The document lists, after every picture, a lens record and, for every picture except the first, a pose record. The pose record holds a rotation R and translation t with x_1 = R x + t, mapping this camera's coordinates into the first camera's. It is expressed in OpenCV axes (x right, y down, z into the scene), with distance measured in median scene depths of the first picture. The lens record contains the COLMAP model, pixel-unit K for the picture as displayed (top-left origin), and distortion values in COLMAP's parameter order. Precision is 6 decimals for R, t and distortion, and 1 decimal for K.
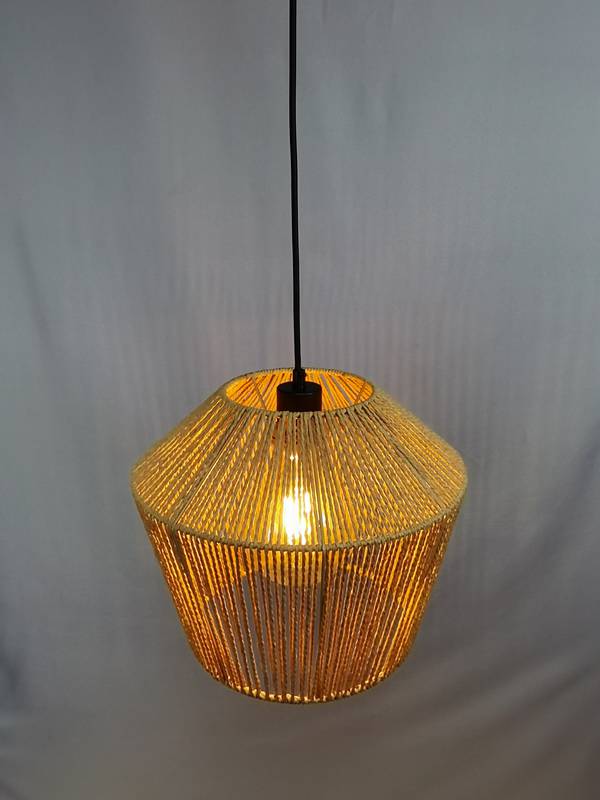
lens RADIAL K [[647.3, 0, 300.0], [0, 647.3, 400.0], [0, 0, 1]] dist [0.040222, 0.000690]
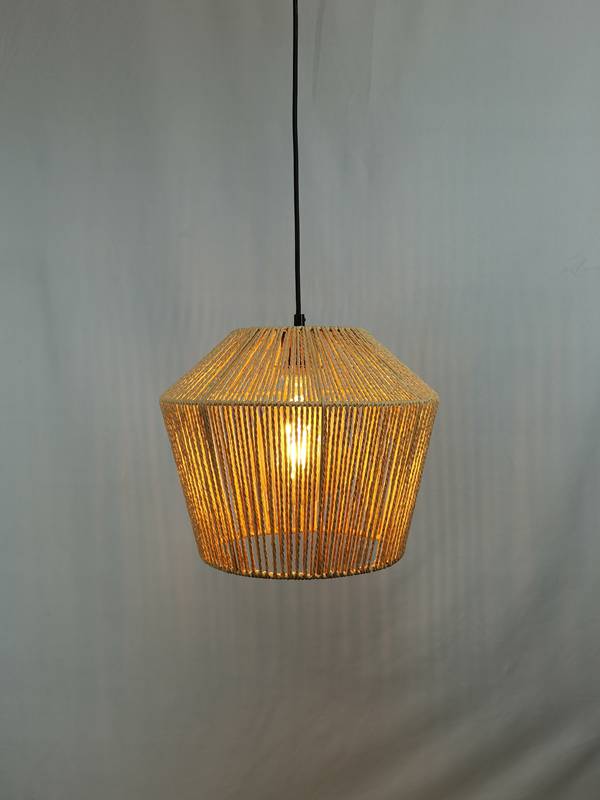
lens RADIAL K [[749.1, 0, 300.0], [0, 749.1, 400.0], [0, 0, 1]] dist [-0.011356, -0.009811]
pose [[0.999773, -0.003983, 0.020943, -0.033244], [0.008547, 0.974866, -0.222628, 0.455807], [-0.019530, 0.222757, 0.974678, -0.377080]]
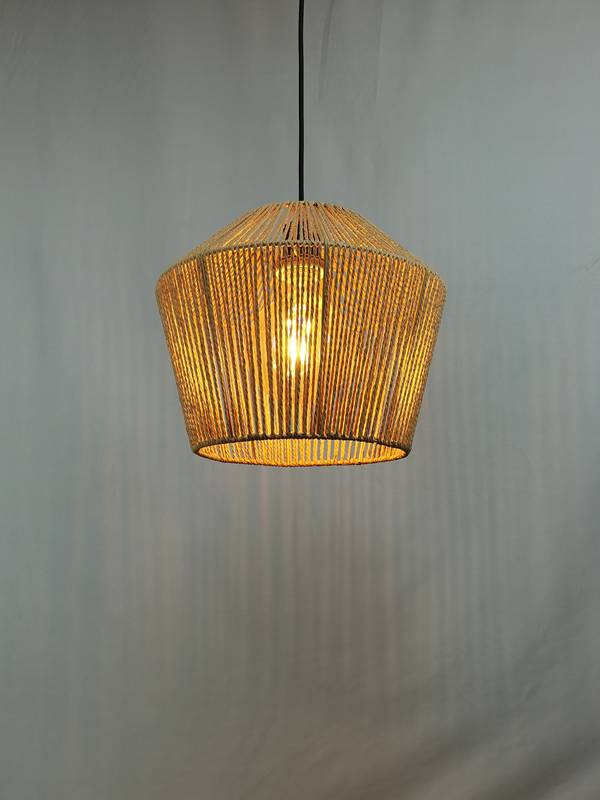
lens RADIAL K [[799.3, 0, 300.0], [0, 799.3, 400.0], [0, 0, 1]] dist [0.020863, 0.010627]
pose [[0.999713, 0.014845, 0.018793, -0.030894], [-0.007242, 0.935357, -0.353631, 0.889760], [-0.022828, 0.353394, 0.935196, -0.274588]]
